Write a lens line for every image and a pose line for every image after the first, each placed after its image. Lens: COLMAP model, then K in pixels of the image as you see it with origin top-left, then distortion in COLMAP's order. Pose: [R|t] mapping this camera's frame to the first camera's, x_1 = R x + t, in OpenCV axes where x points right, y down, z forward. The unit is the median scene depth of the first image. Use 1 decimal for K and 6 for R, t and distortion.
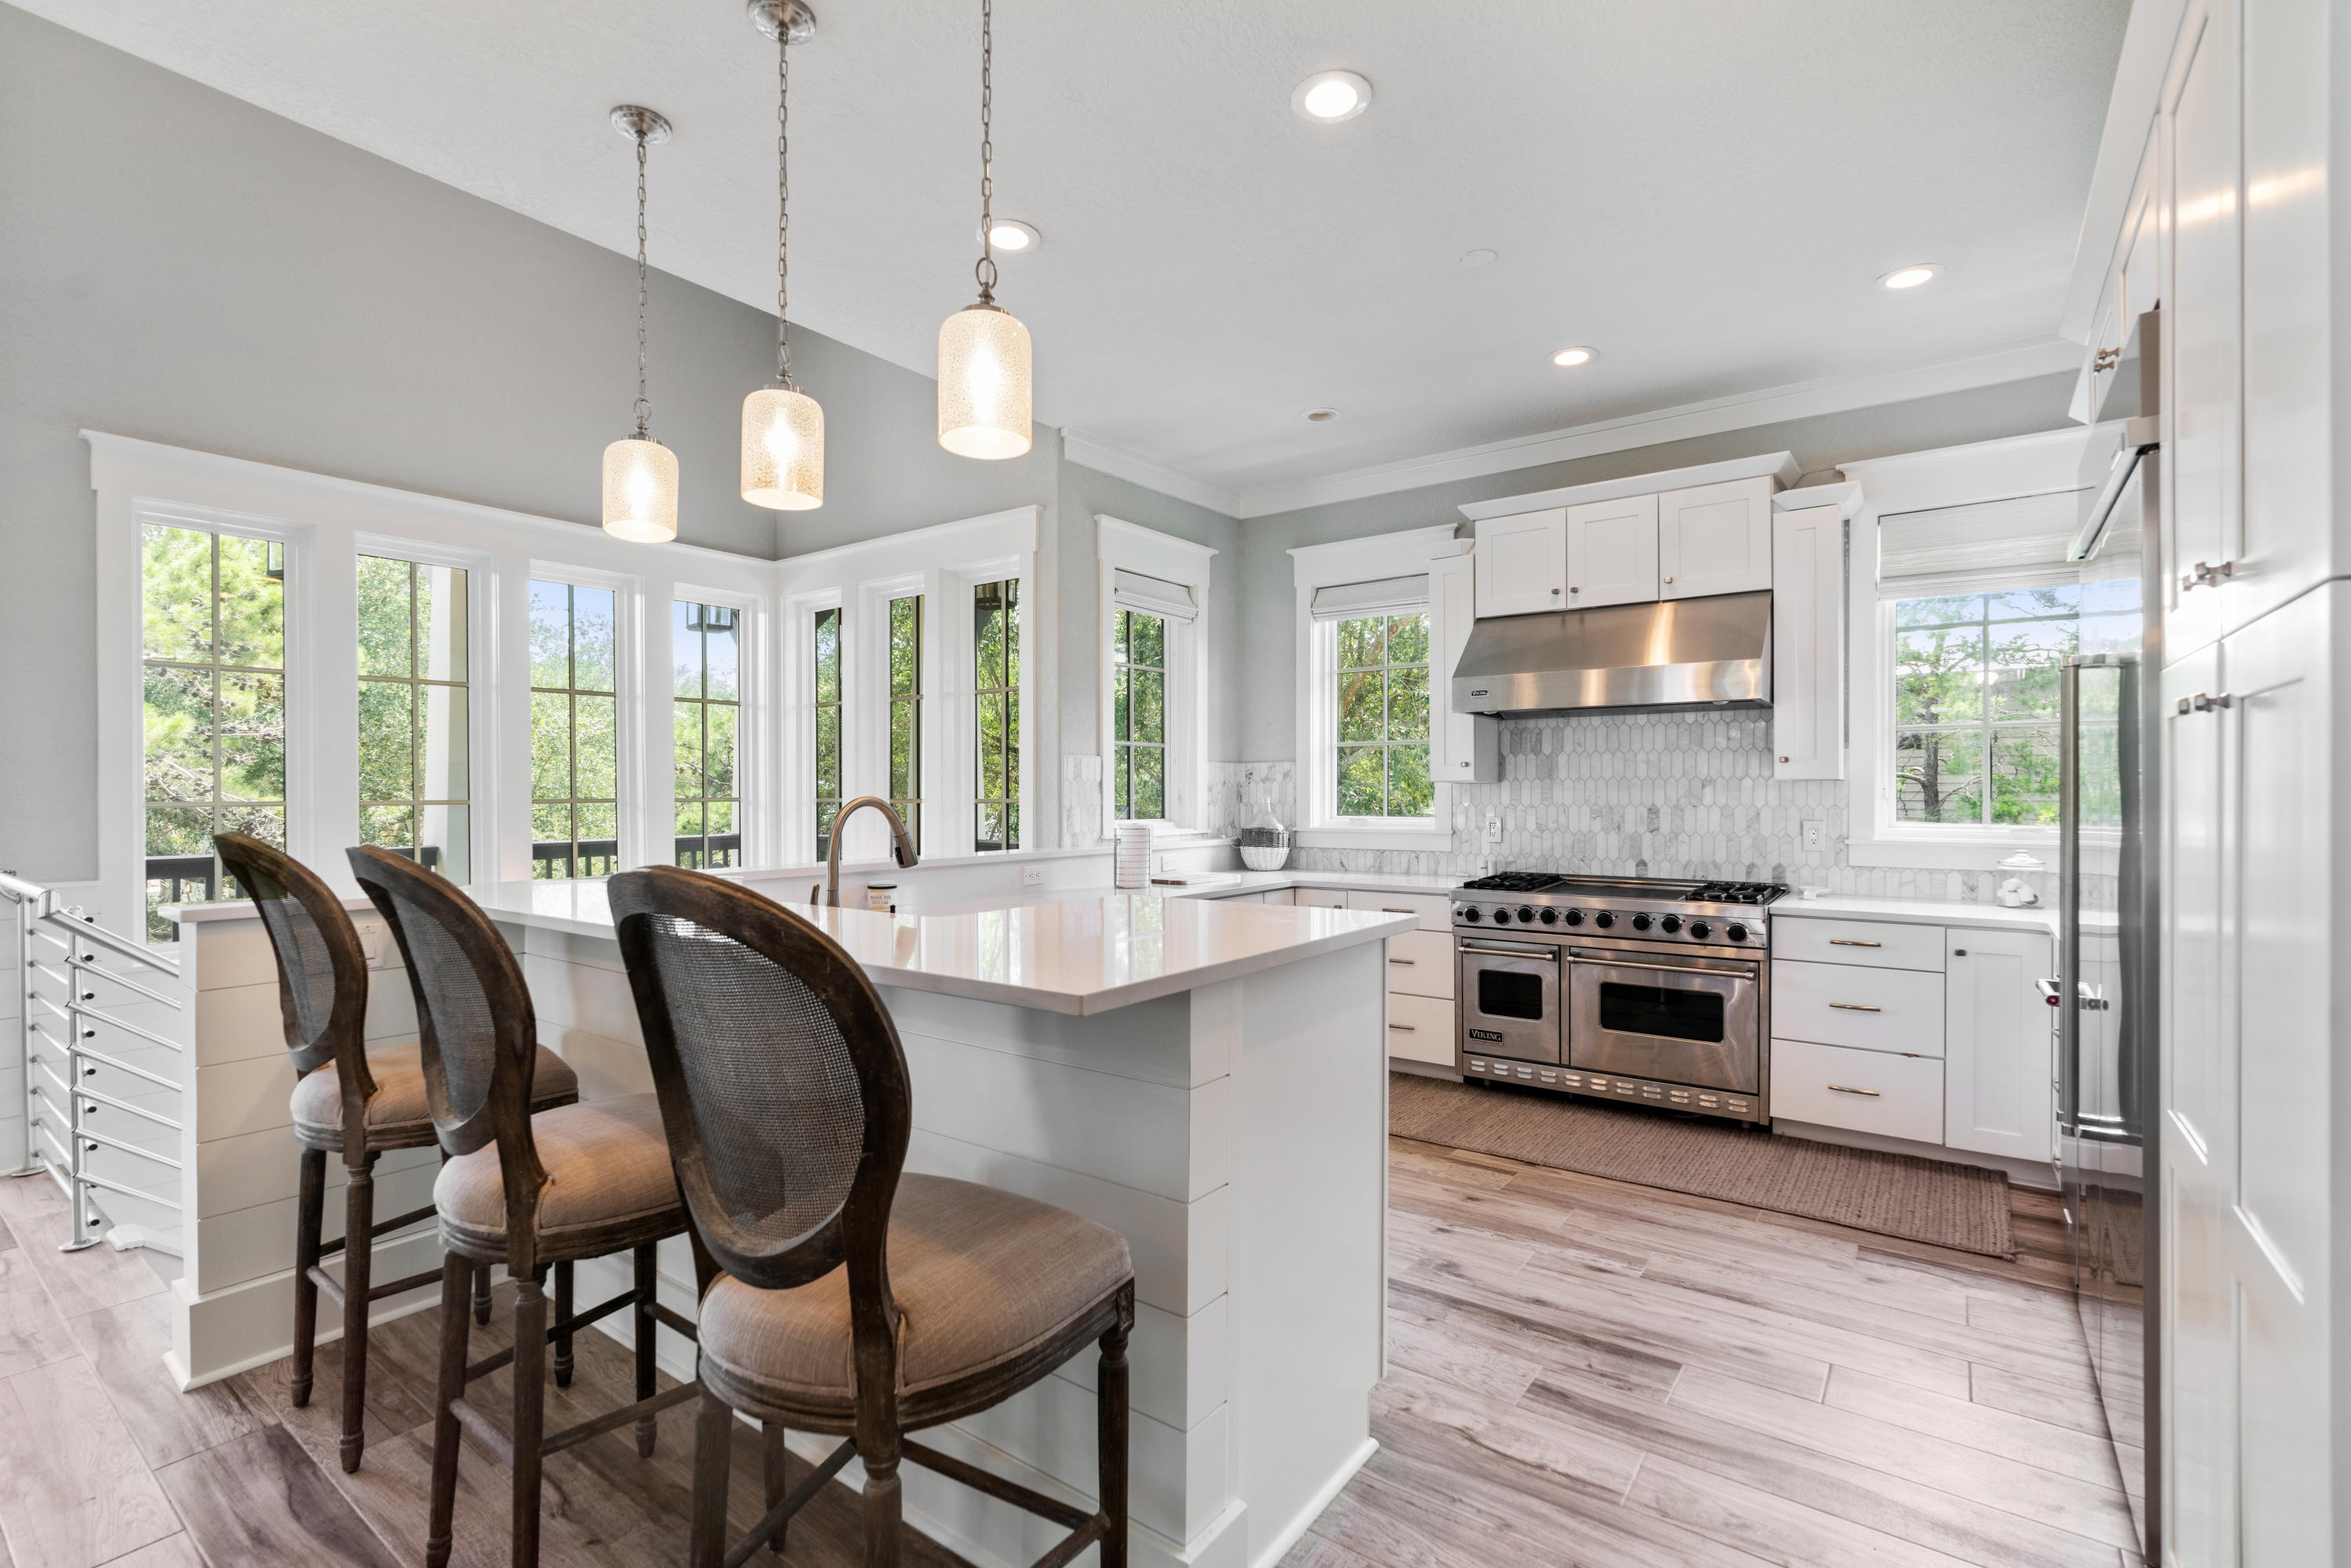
lens RADIAL K [[1047.2, 0, 1141.3], [0, 1047.2, 789.3], [0, 0, 1]] dist [0.000532, 0.000193]
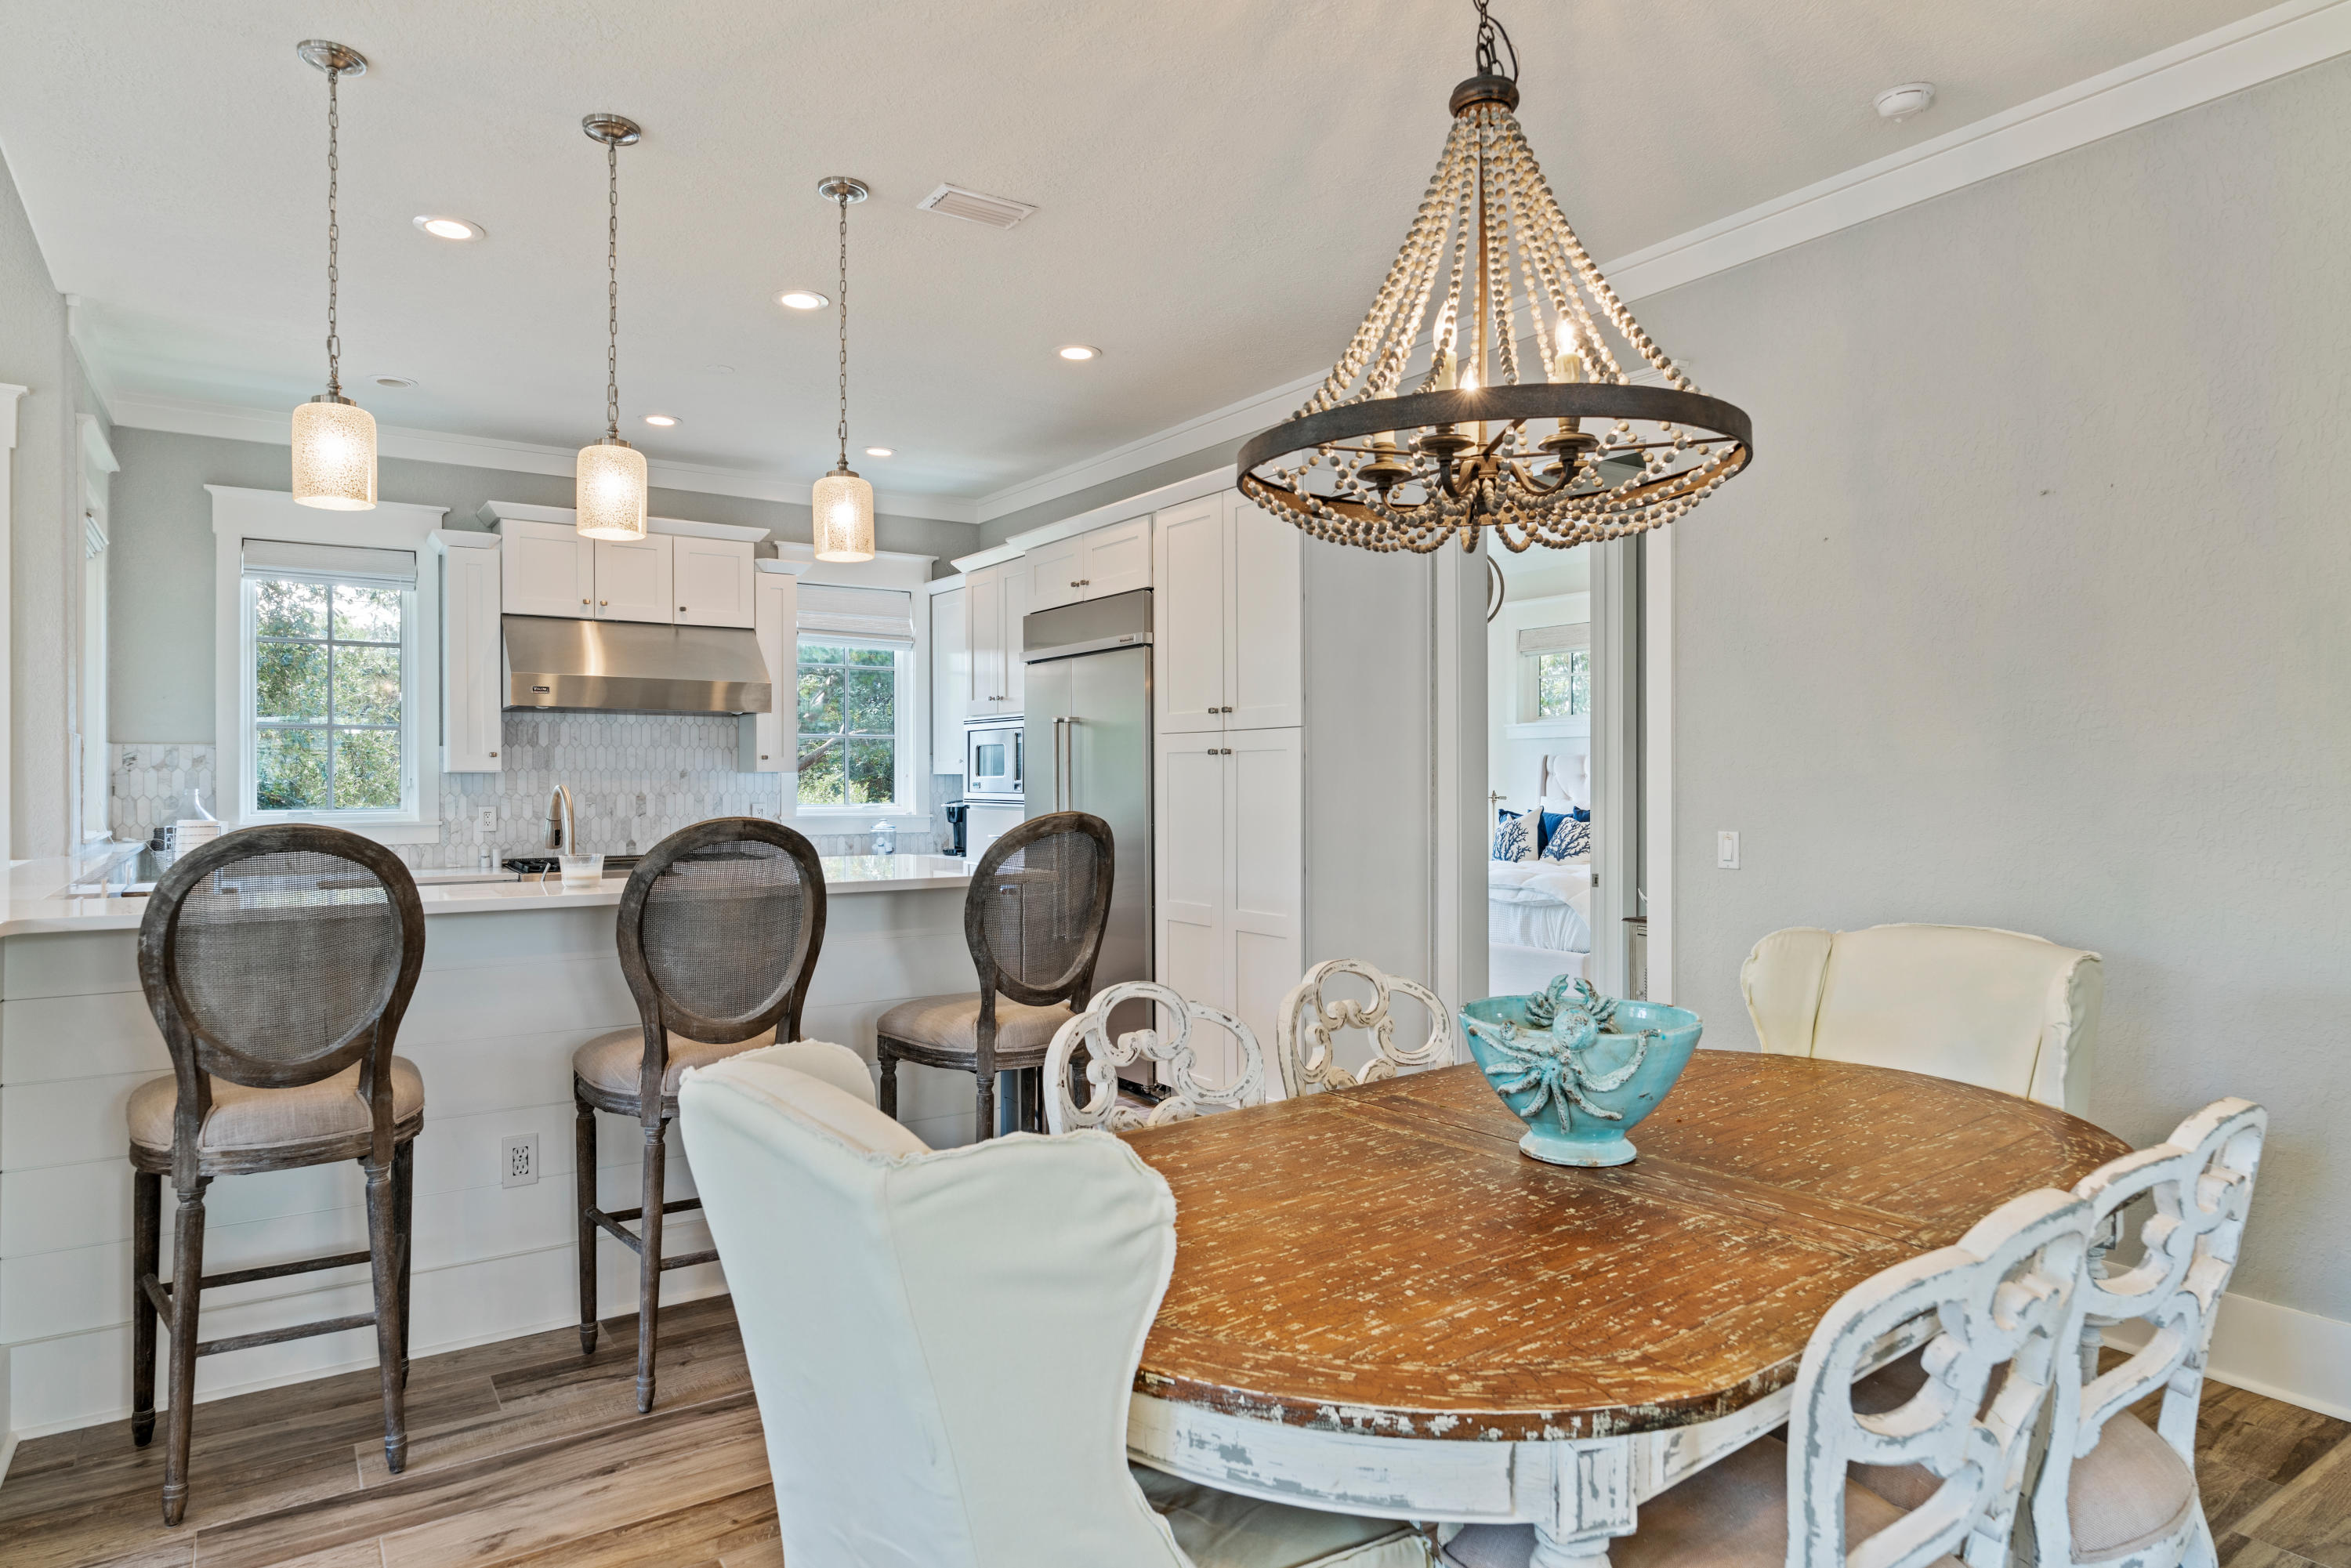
lens RADIAL K [[1407.0, 0, 1213.7], [0, 1407.0, 779.9], [0, 0, 1]] dist [-0.008140, -0.001403]
pose [[0.310998, 0.003404, 0.950404, -0.820238], [-0.000537, 0.999994, -0.003407, 0.005669], [-0.950410, 0.000549, 0.310998, -0.099292]]
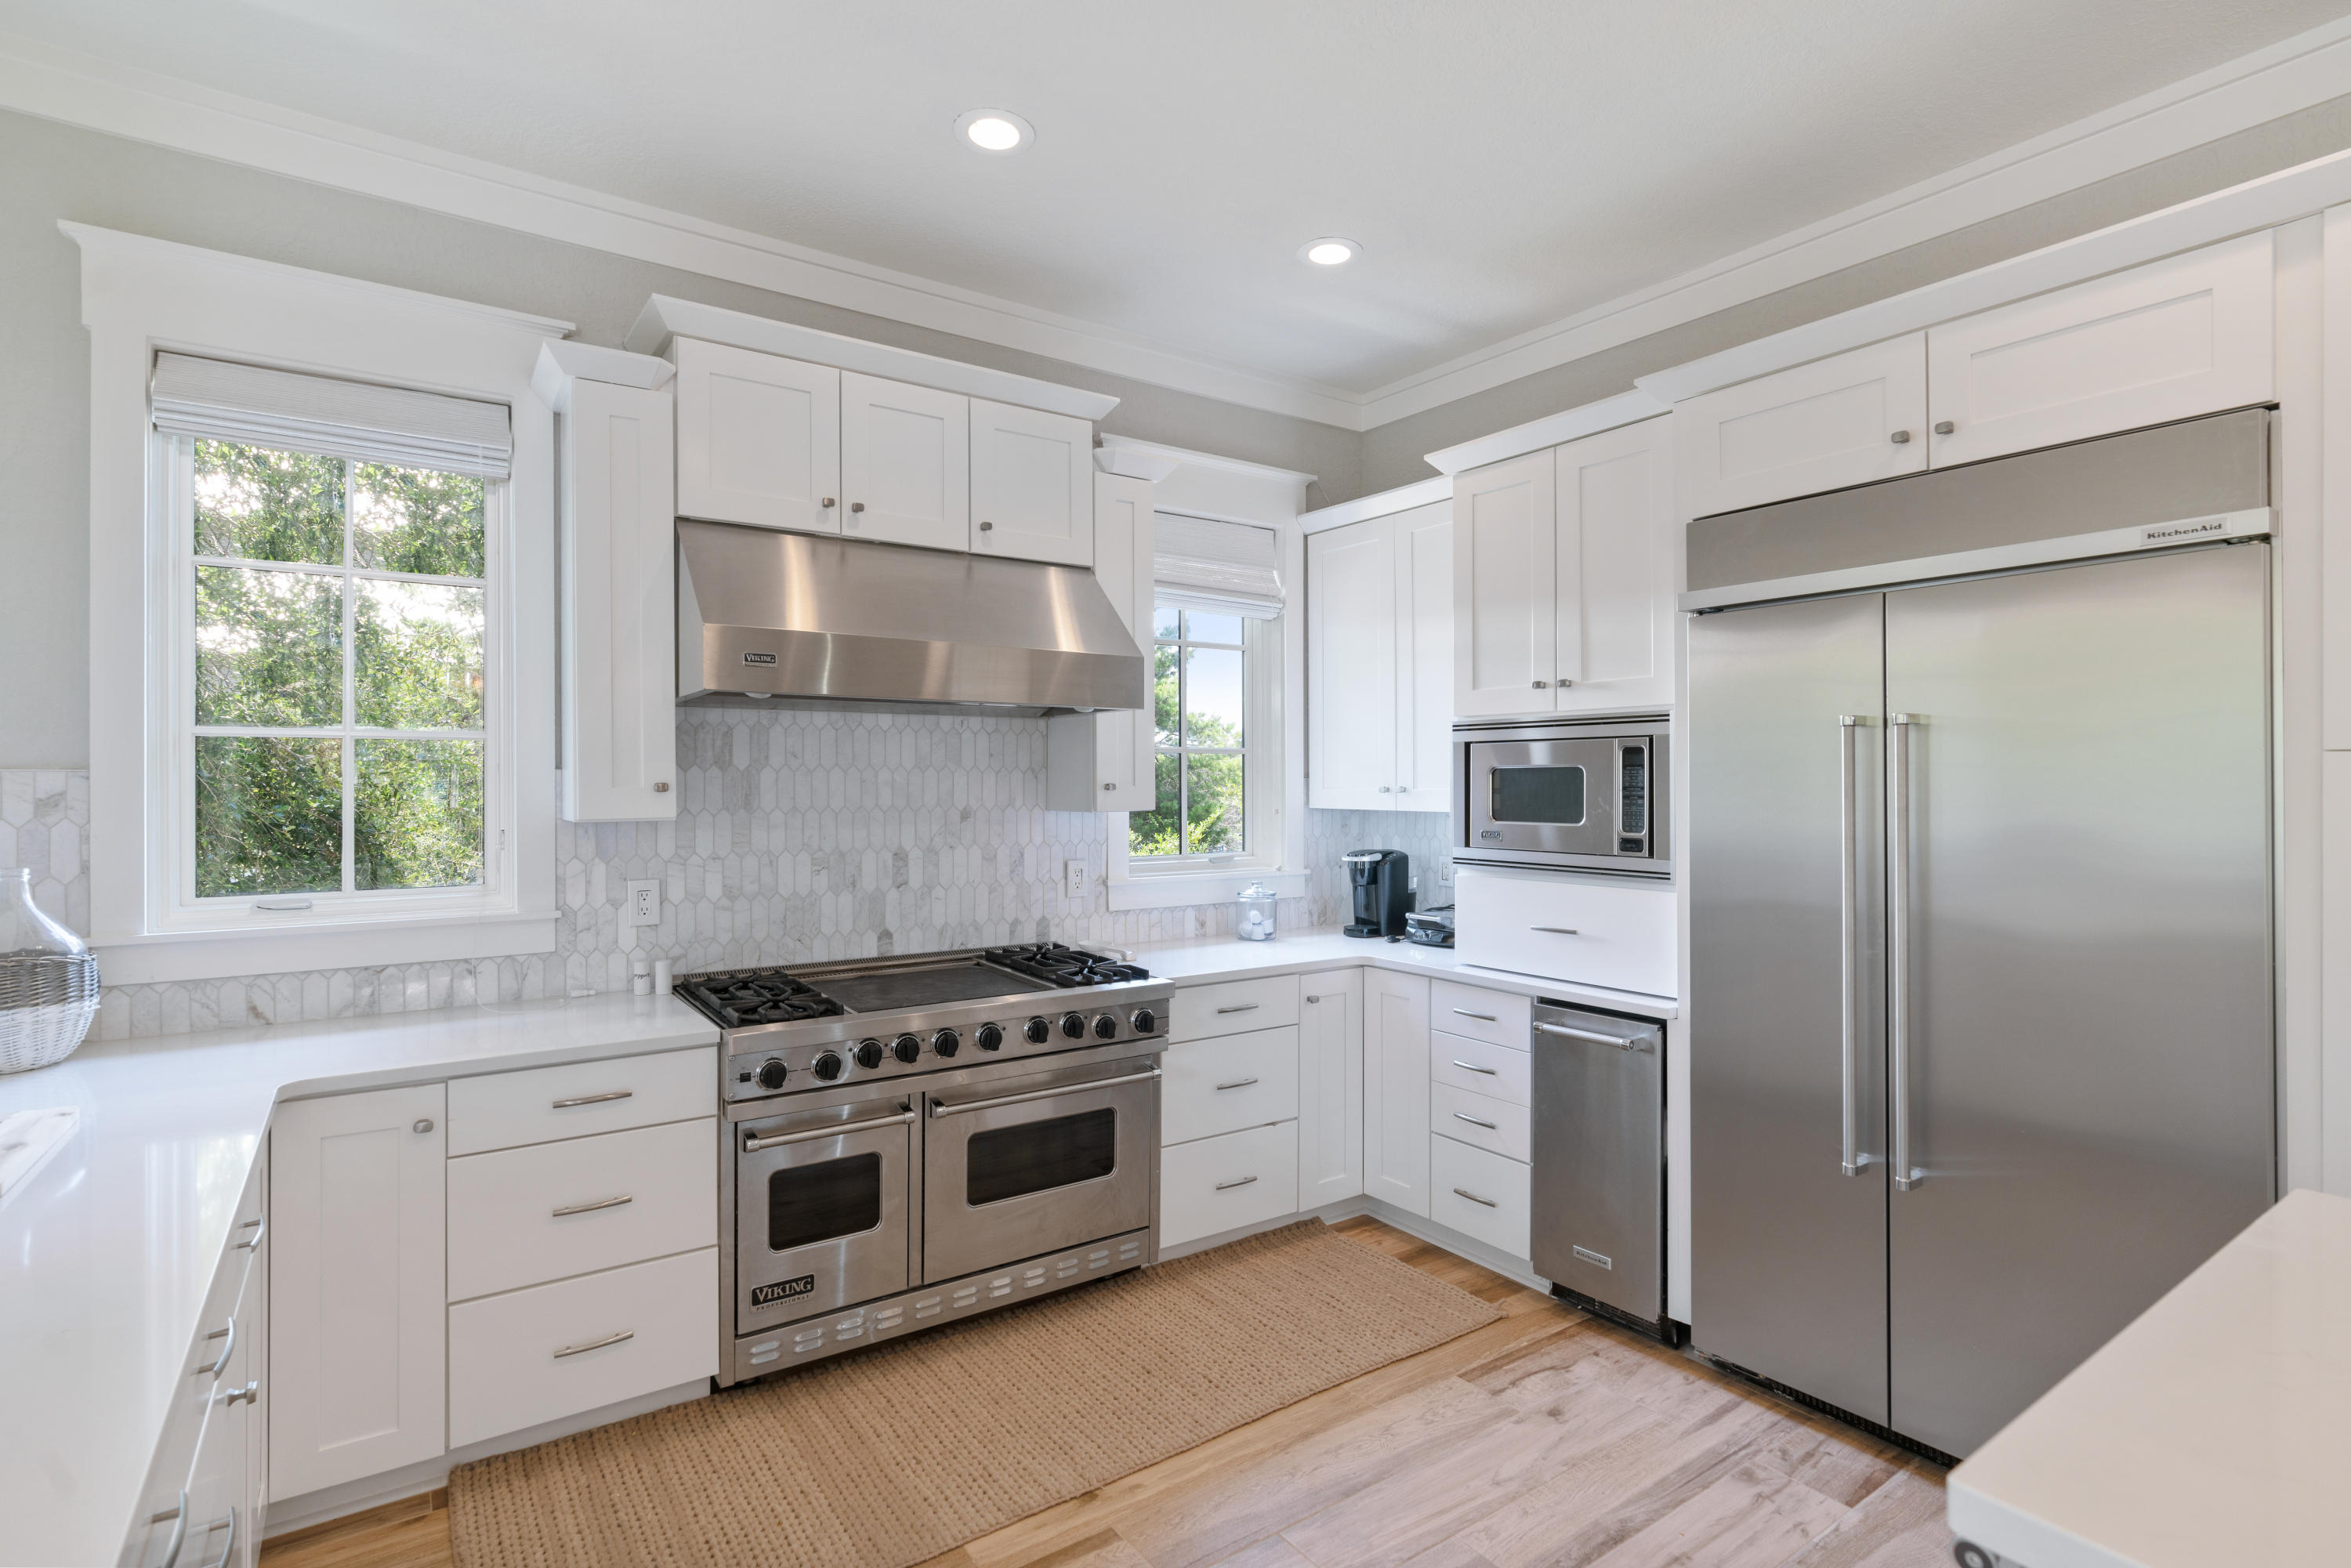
lens RADIAL K [[1139.1, 0, 1175.5], [0, 1139.1, 784.0], [0, 0, 1]] dist [-0.005707, 0.000335]
pose [[0.302017, 0.000580, 0.953302, -0.168593], [-0.001059, 0.999999, -0.000273, -0.026995], [-0.953302, -0.000927, 0.302018, 0.615485]]
